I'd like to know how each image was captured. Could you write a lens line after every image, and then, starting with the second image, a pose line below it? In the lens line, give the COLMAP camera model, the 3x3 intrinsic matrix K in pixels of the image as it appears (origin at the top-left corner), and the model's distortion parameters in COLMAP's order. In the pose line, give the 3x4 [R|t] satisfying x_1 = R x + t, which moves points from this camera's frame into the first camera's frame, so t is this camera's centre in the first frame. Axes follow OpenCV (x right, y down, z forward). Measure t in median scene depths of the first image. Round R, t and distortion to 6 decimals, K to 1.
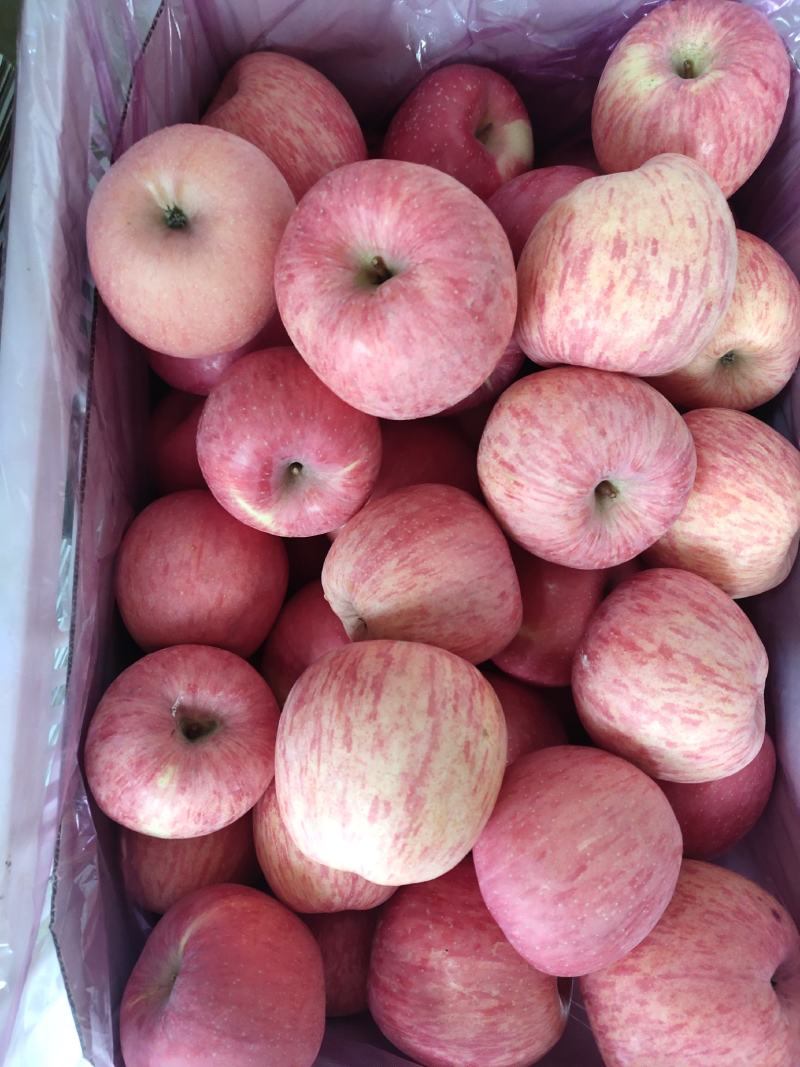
lens RADIAL K [[835.7, 0, 397.3], [0, 835.7, 530.4], [0, 0, 1]] dist [-0.053309, 0.114239]
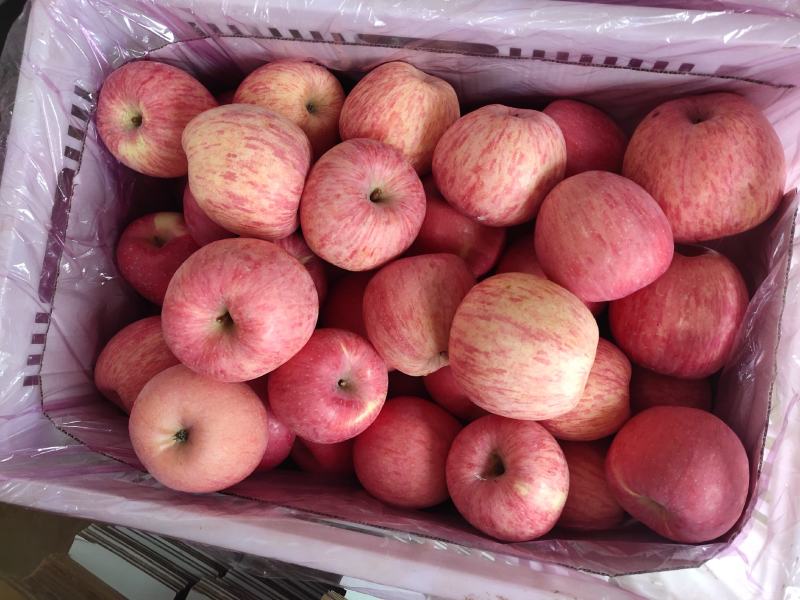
lens RADIAL K [[626.6, 0, 400.0], [0, 626.6, 300.0], [0, 0, 1]] dist [-0.053309, 0.114239]
pose [[0.114529, -0.993209, 0.020457, 0.028469], [0.990286, 0.112509, -0.081703, 0.124230], [0.078847, 0.029616, 0.996447, -0.212036]]
